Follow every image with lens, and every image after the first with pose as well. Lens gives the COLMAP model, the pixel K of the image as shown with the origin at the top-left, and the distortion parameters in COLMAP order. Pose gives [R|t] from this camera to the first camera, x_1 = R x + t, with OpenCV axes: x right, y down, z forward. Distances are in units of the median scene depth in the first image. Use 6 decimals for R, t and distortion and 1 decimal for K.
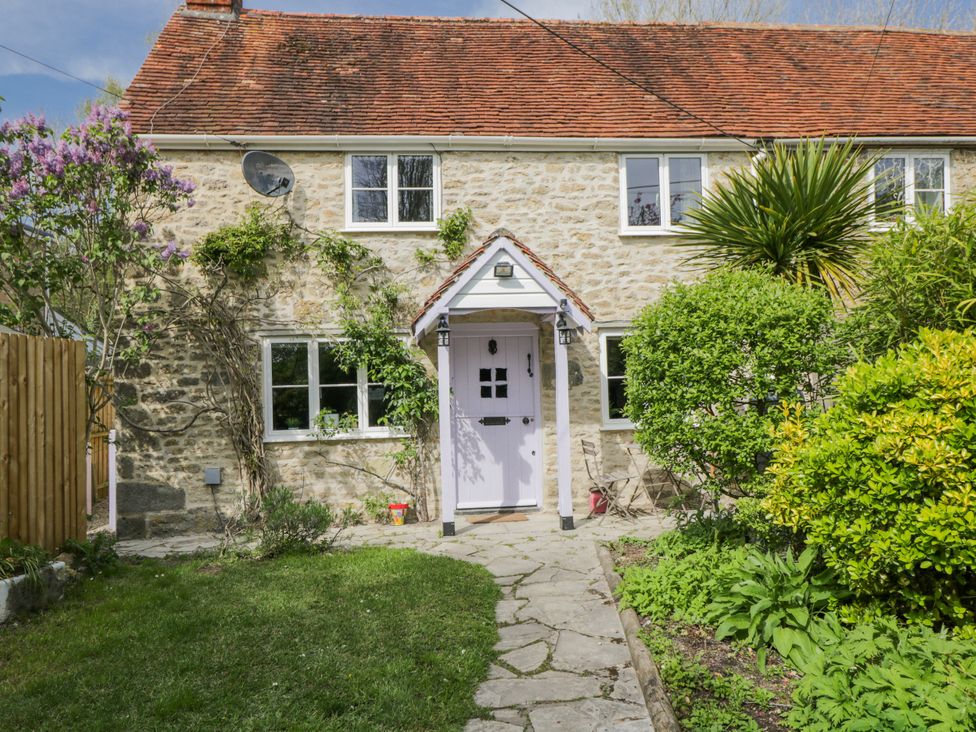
lens RADIAL K [[857.3, 0, 488.0], [0, 857.3, 366.0], [0, 0, 1]] dist [-0.007608, -0.000406]
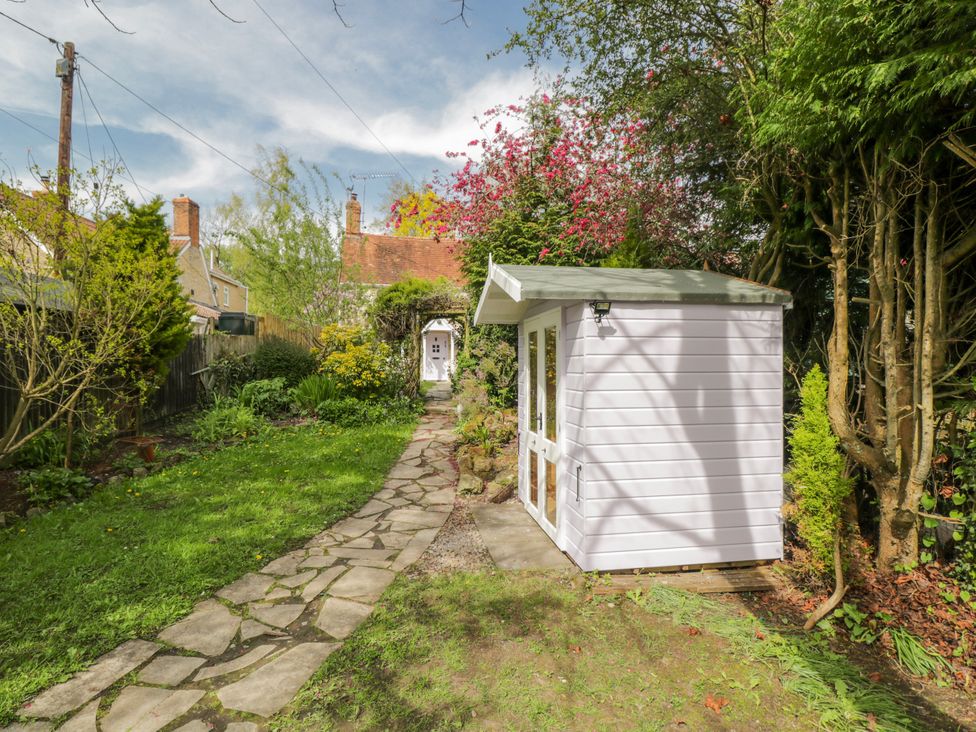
lens RADIAL K [[511.3, 0, 484.0], [0, 511.3, 367.1], [0, 0, 1]] dist [-0.014542, -0.002179]
pose [[0.996428, 0.024357, 0.080854, 0.038383], [-0.026930, 0.999160, 0.030888, 0.026411], [-0.080034, -0.032955, 0.996247, -1.359062]]
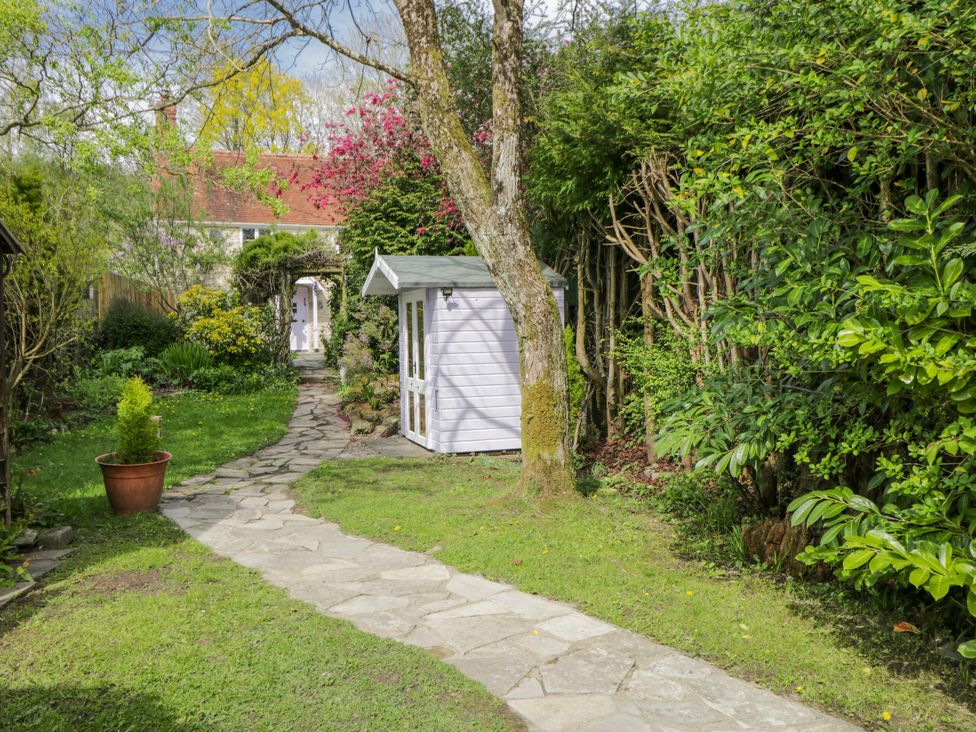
lens RADIAL K [[857.3, 0, 488.0], [0, 857.3, 366.0], [0, 0, 1]] dist [-0.007608, -0.000406]
pose [[0.970421, -0.003609, 0.241391, -0.055623], [-0.013234, 0.997590, 0.068116, 0.008868], [-0.241054, -0.069295, 0.968035, -2.060740]]
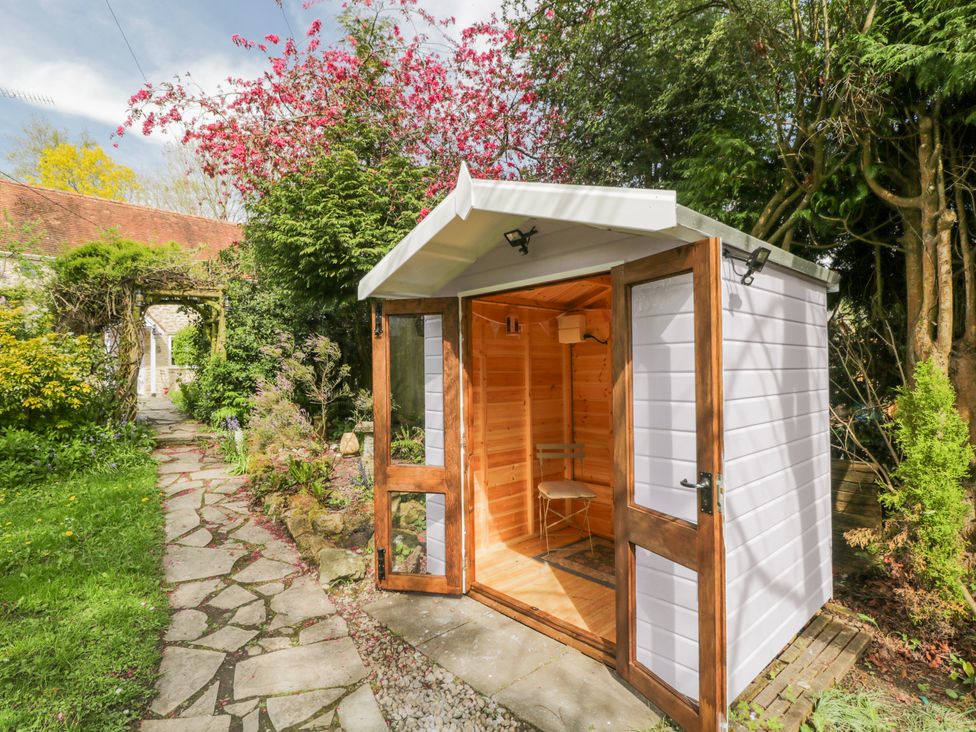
lens RADIAL K [[511.3, 0, 484.0], [0, 511.3, 367.1], [0, 0, 1]] dist [-0.014542, -0.002179]
pose [[0.789735, 0.022990, 0.613017, -0.083570], [-0.027597, 0.999617, -0.001935, 0.043565], [-0.612827, -0.015390, 0.790068, -1.069915]]
